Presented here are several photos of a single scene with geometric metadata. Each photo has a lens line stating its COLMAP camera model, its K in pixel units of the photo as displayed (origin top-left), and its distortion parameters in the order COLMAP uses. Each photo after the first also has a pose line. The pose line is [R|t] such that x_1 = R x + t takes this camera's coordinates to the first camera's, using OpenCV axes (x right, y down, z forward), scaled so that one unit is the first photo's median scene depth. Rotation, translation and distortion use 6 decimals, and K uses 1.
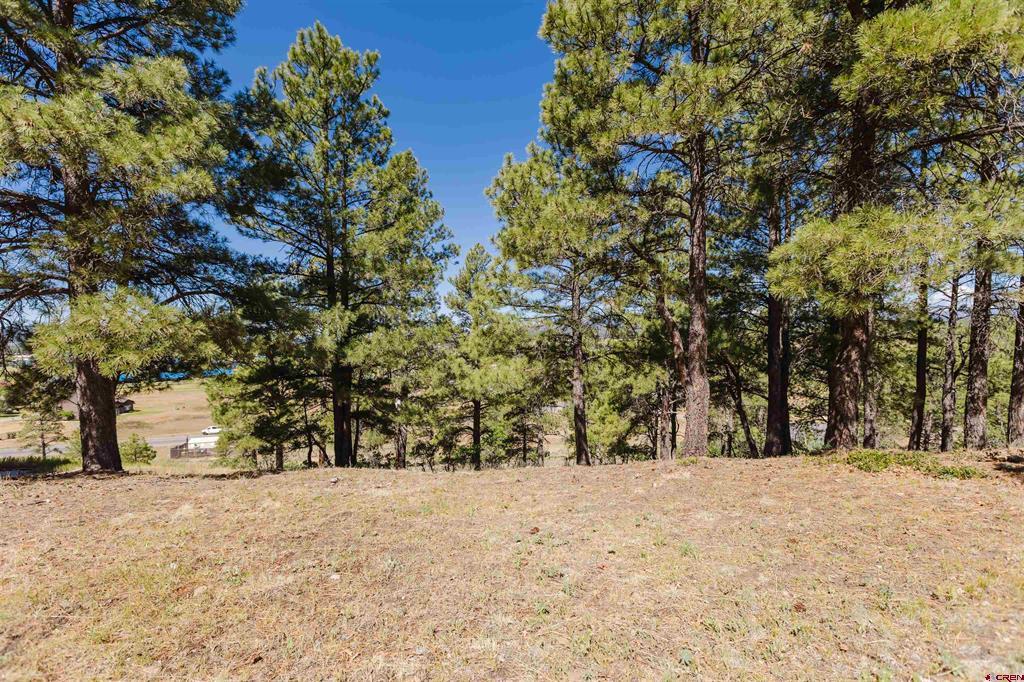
lens RADIAL K [[929.9, 0, 515.9], [0, 929.9, 344.5], [0, 0, 1]] dist [0.058132, 0.006888]
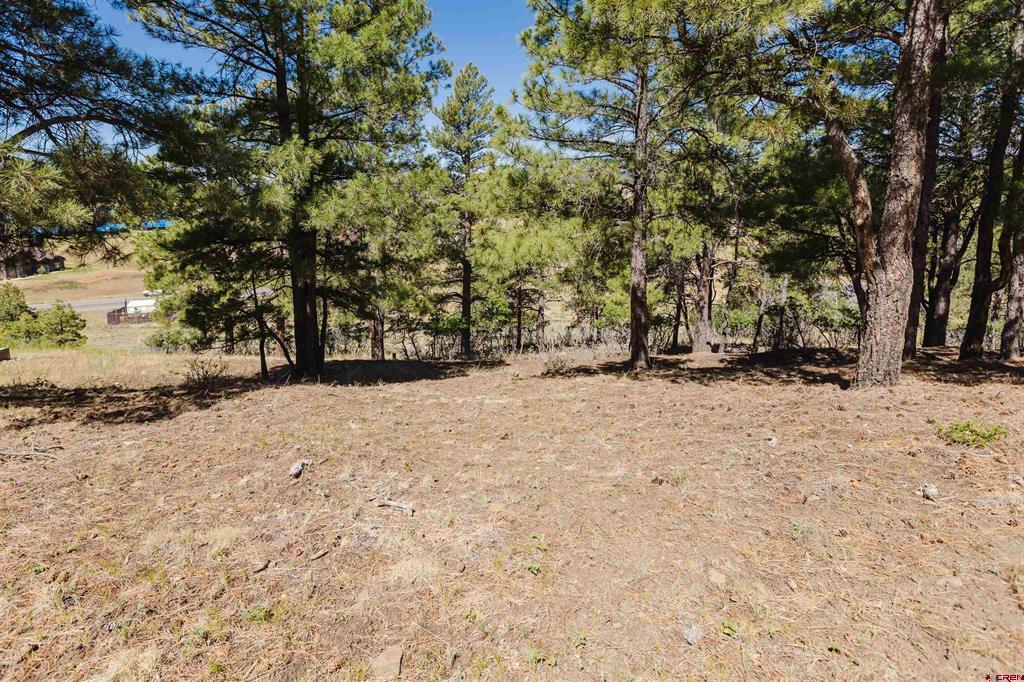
lens RADIAL K [[1075.6, 0, 507.7], [0, 1075.6, 340.3], [0, 0, 1]] dist [0.016425, 0.000000]
pose [[0.999992, -0.002210, 0.003432, -0.032304], [0.001719, 0.990548, 0.137158, -0.004123], [-0.003702, -0.137151, 0.990543, 0.170341]]
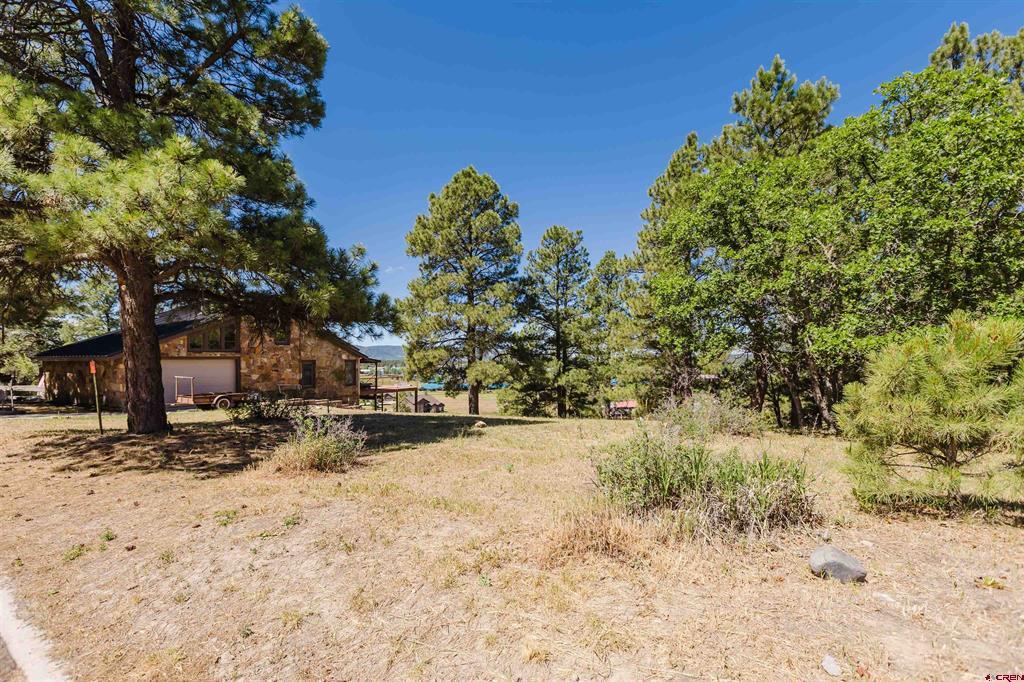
lens RADIAL K [[929.9, 0, 512.3], [0, 929.9, 342.8], [0, 0, 1]] dist [0.058132, 0.006888]
pose [[0.964248, 0.015342, -0.264557, 0.257844], [-0.022844, 0.999419, -0.025304, -0.017987], [0.264015, 0.030443, 0.964038, -1.051612]]
